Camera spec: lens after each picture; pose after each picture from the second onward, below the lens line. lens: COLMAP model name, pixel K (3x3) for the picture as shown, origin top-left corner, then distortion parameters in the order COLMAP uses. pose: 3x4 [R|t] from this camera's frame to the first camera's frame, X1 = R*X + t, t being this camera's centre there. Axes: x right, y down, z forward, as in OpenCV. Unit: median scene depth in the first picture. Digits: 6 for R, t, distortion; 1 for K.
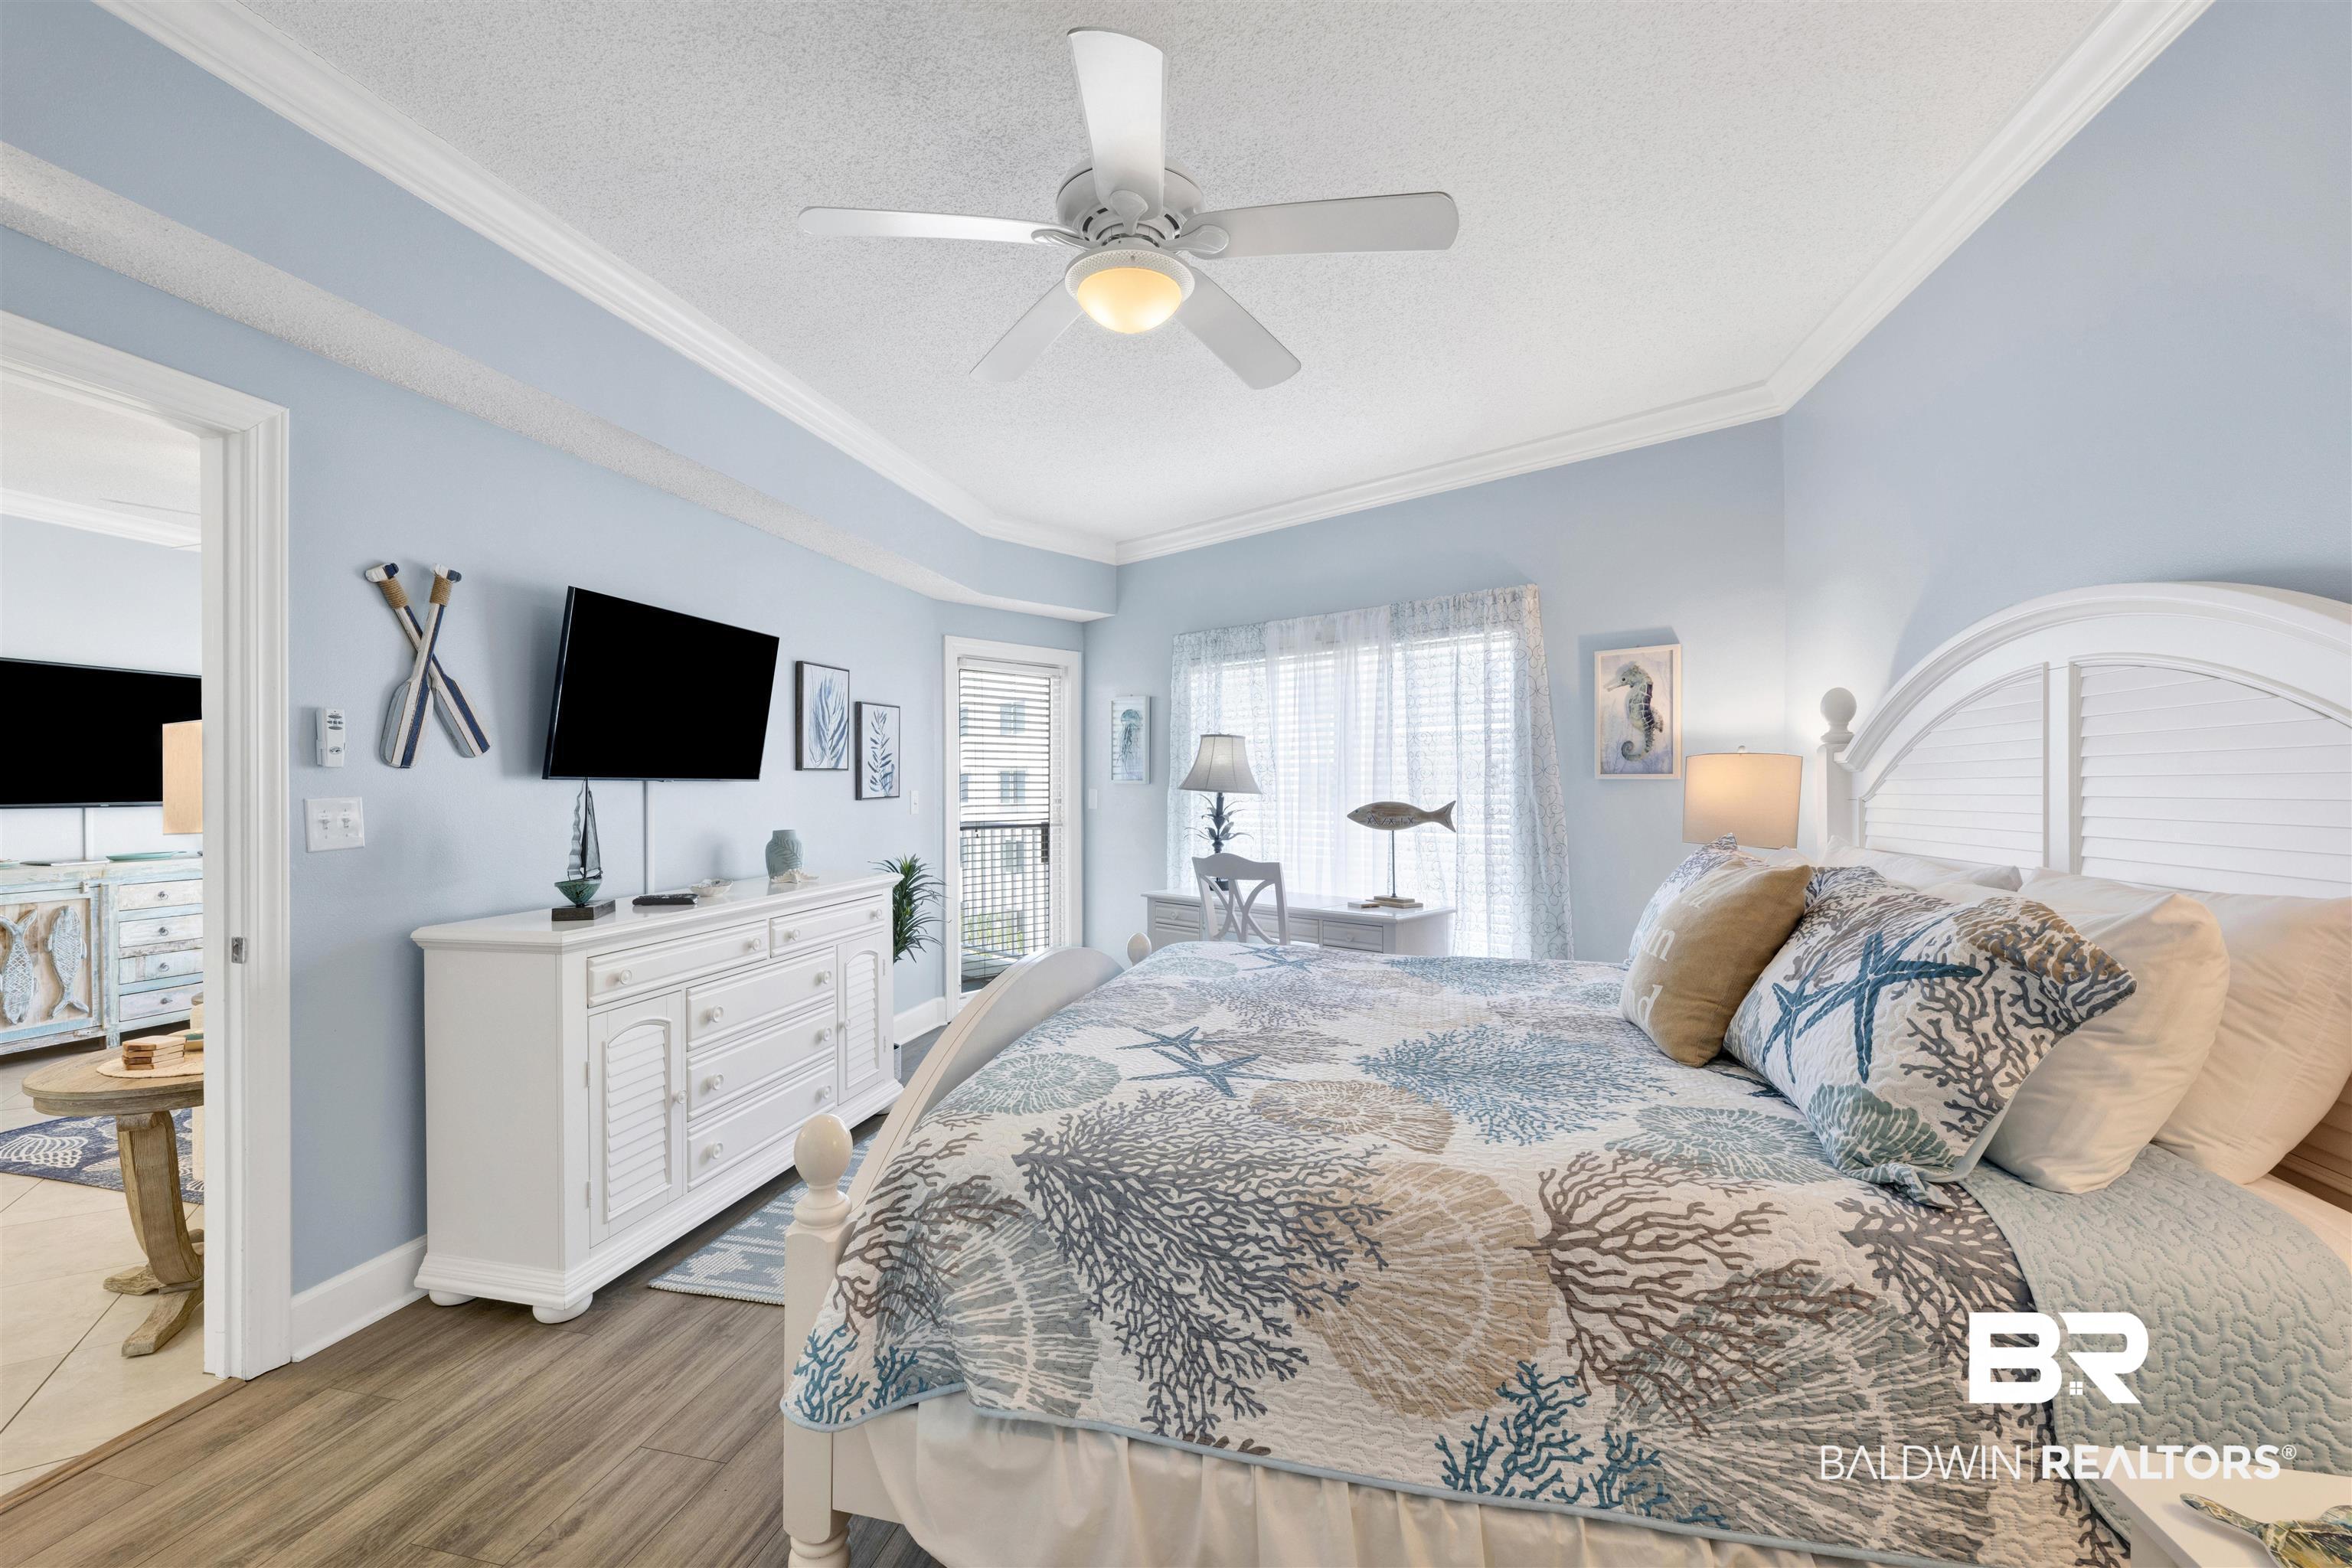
lens RADIAL K [[1006.8, 0, 1153.2], [0, 1006.8, 786.8], [0, 0, 1]] dist [-0.002846, 0.000293]
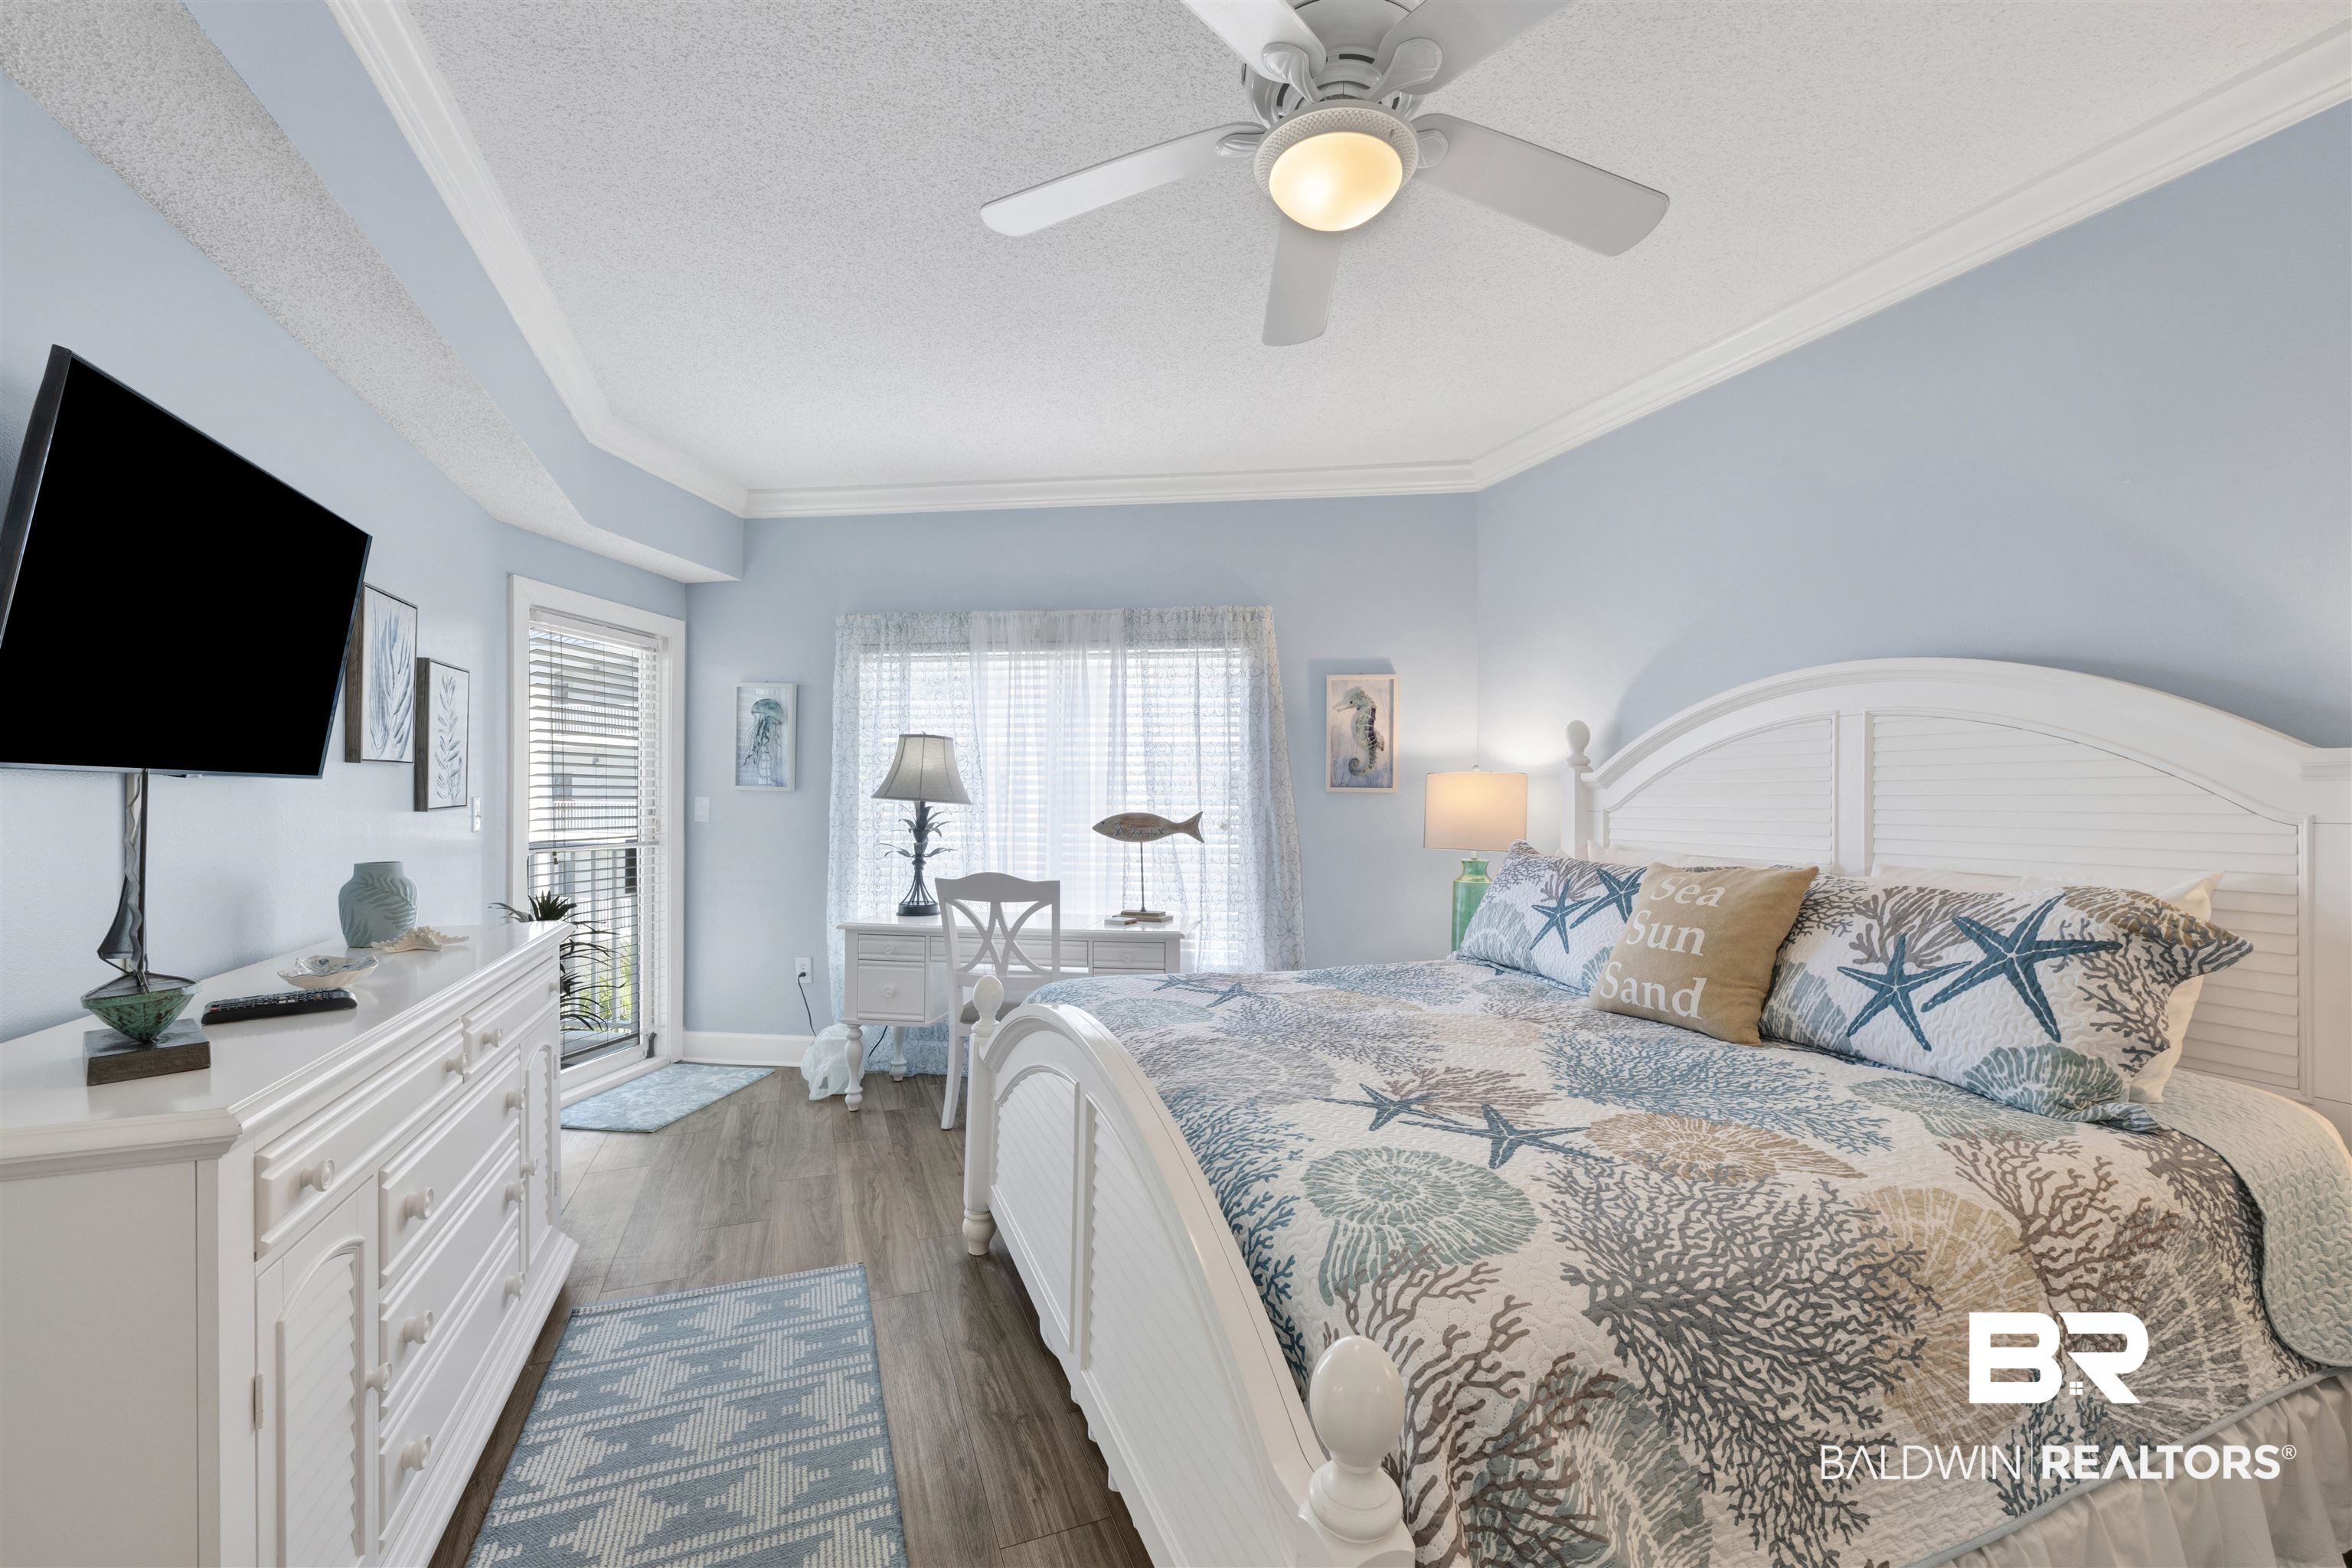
lens RADIAL K [[971.4, 0, 1178.3], [0, 971.4, 796.6], [0, 0, 1]] dist [-0.002804, 0.000324]
pose [[0.803232, 0.008107, 0.595611, -0.643596], [-0.008036, 0.999964, -0.002772, 0.003483], [-0.595612, -0.002560, 0.803268, 0.507533]]
